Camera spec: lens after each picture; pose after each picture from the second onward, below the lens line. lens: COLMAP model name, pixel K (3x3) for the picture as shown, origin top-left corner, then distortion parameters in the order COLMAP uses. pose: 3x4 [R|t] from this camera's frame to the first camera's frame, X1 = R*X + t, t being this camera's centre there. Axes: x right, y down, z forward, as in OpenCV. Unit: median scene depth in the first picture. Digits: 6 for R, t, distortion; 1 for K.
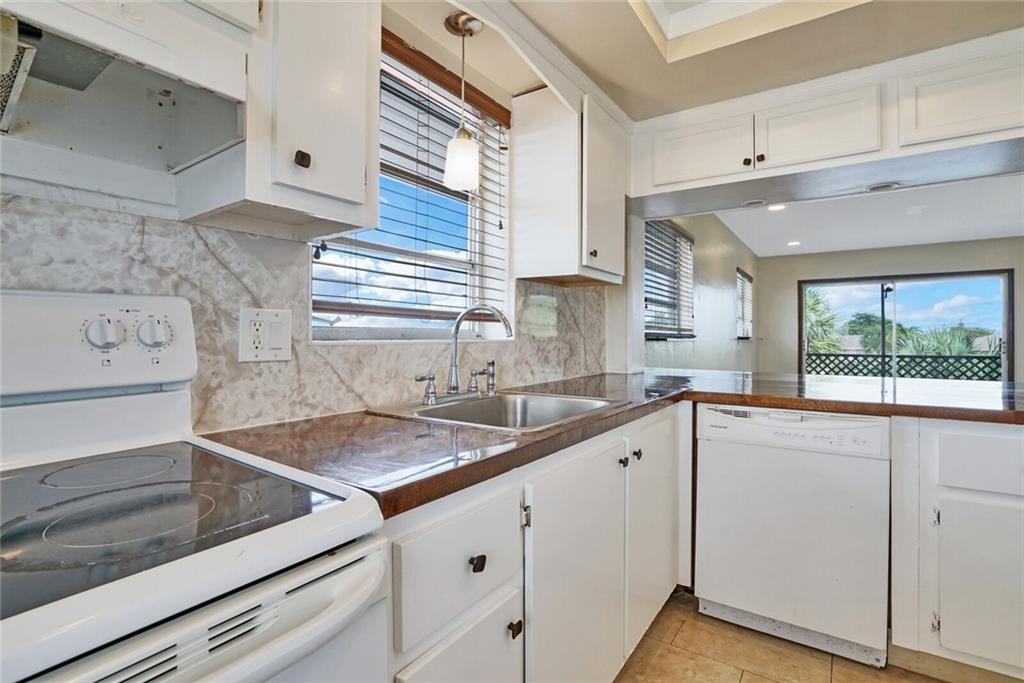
lens RADIAL K [[486.8, 0, 512.7], [0, 486.8, 347.1], [0, 0, 1]] dist [-0.063453, 0.028481]
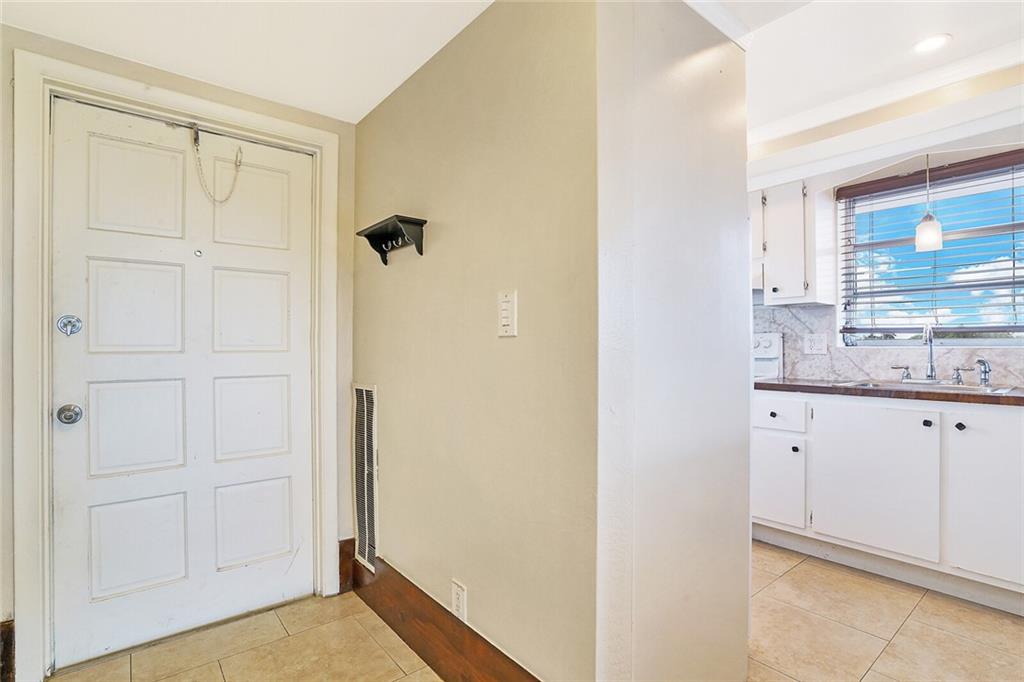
lens RADIAL K [[486.8, 0, 512.7], [0, 486.8, 346.6], [0, 0, 1]] dist [-0.063453, 0.028481]
pose [[-0.281419, -0.004467, -0.959575, 1.459167], [-0.021972, 0.999757, 0.001790, 0.011947], [0.959333, 0.021588, -0.281449, 0.092737]]
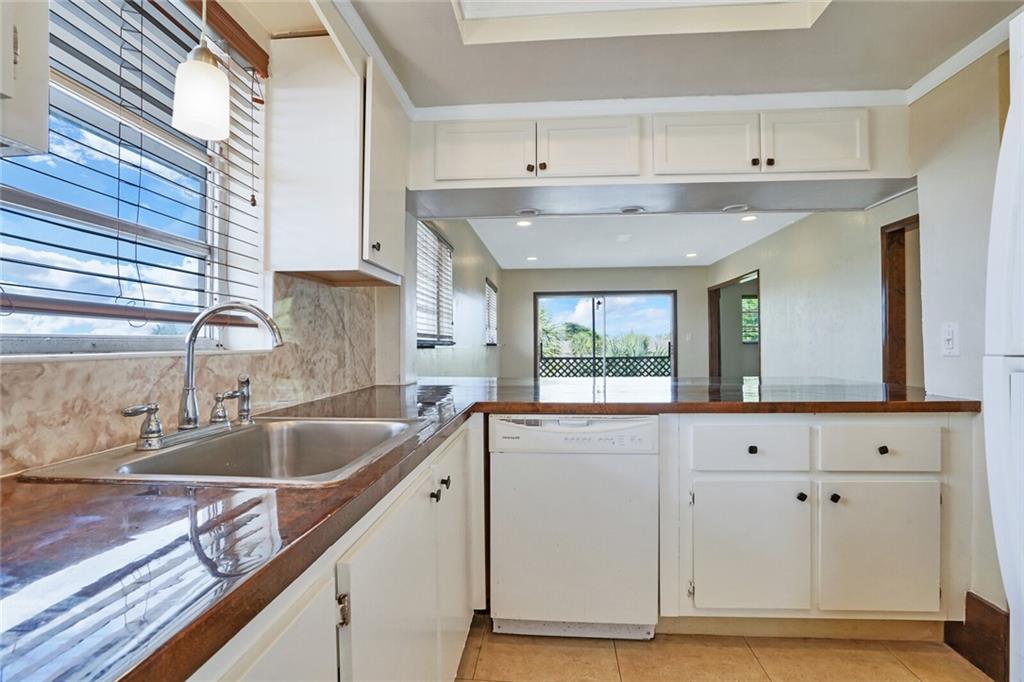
lens RADIAL K [[486.8, 0, 512.7], [0, 486.8, 346.6], [0, 0, 1]] dist [-0.063453, 0.028481]
pose [[0.867179, -0.011014, 0.497874, -0.047804], [0.019028, 0.999758, -0.011026, -0.004787], [-0.497632, 0.019035, 0.867179, 0.150557]]
